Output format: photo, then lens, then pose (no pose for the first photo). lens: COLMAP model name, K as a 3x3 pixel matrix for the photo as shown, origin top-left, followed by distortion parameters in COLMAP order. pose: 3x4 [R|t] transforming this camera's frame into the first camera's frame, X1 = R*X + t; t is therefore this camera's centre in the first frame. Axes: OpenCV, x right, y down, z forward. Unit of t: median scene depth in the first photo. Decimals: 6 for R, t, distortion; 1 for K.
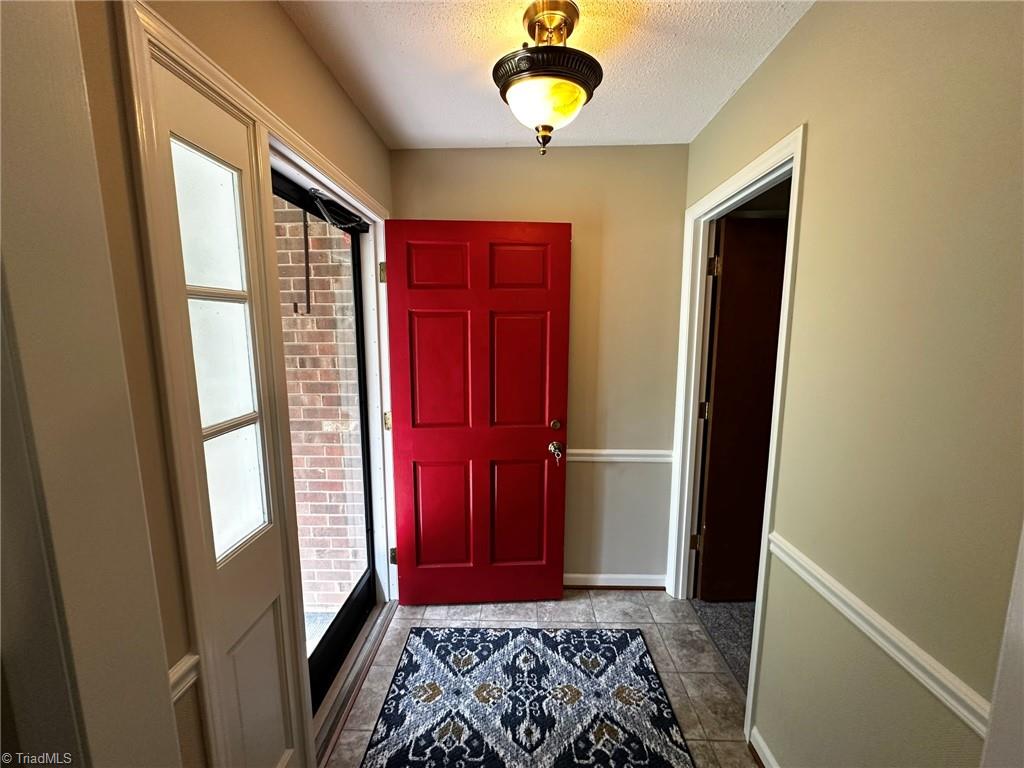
lens RADIAL K [[407.6, 0, 511.0], [0, 407.6, 383.0], [0, 0, 1]] dist [-0.002370, 0.000462]
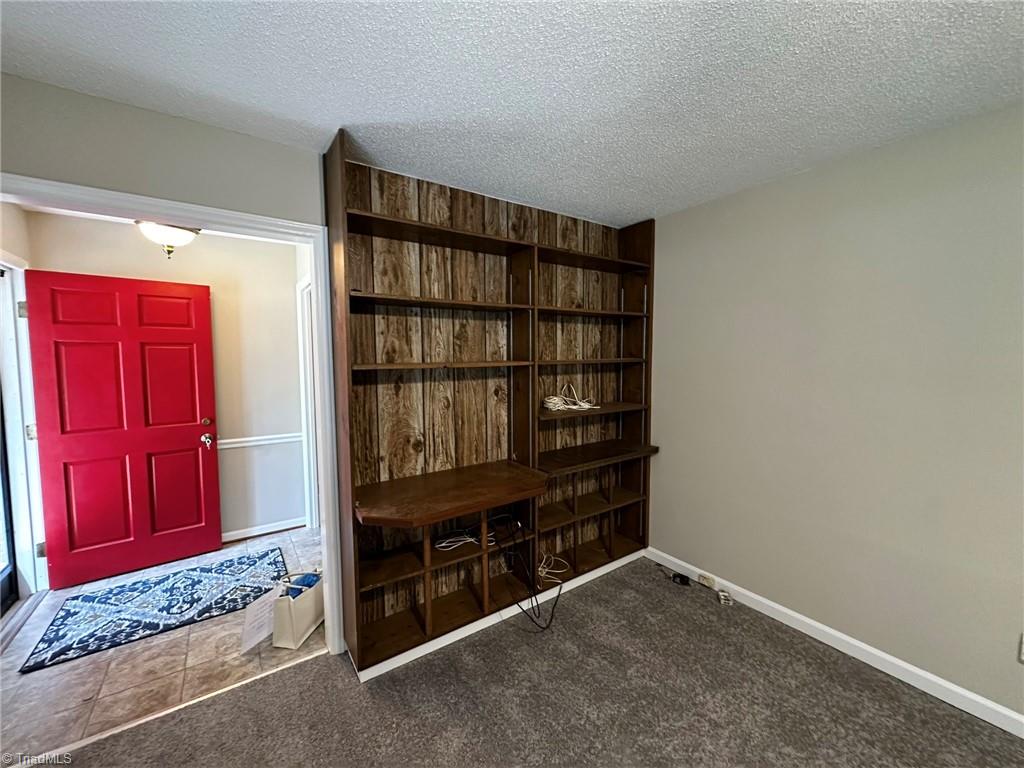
lens RADIAL K [[407.6, 0, 510.0], [0, 407.6, 385.6], [0, 0, 1]] dist [-0.002370, 0.000462]
pose [[0.803336, -0.041457, 0.594082, 0.128583], [0.077527, 0.996365, -0.035305, 0.113522], [-0.590459, 0.074419, 0.803630, -0.832929]]
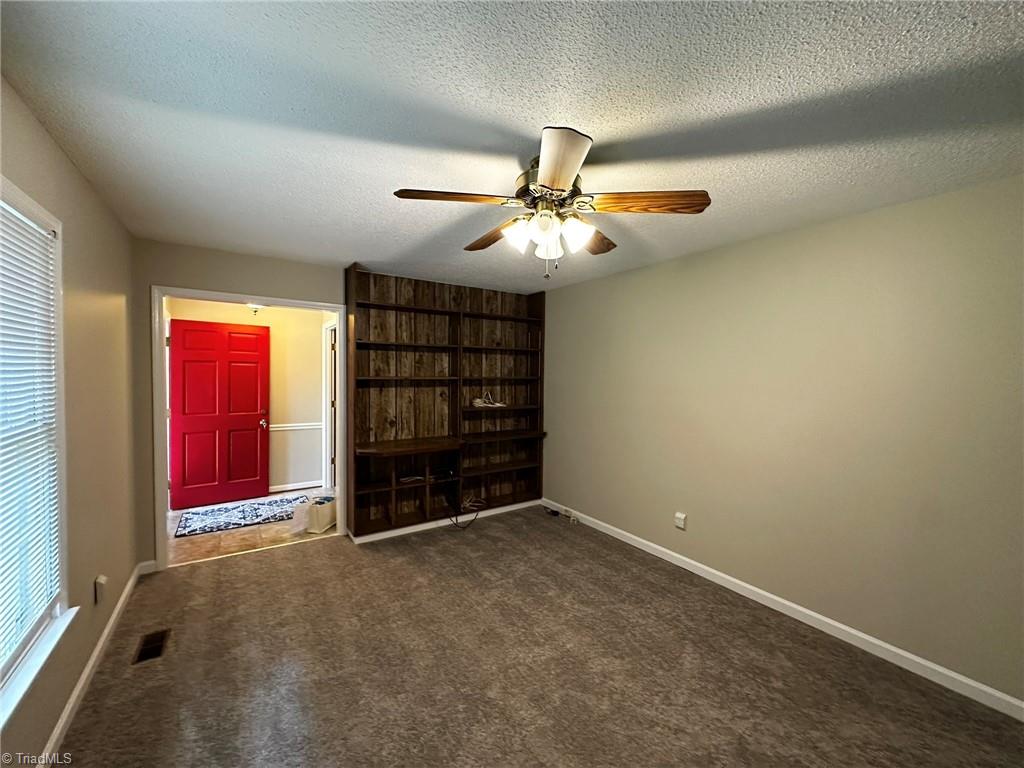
lens RADIAL K [[407.6, 0, 511.5], [0, 407.6, 386.8], [0, 0, 1]] dist [-0.002370, 0.000462]
pose [[0.809277, -0.002917, 0.587420, -0.107666], [0.058148, 0.995474, -0.075165, 0.223873], [-0.584542, 0.094986, 0.805784, -1.716387]]
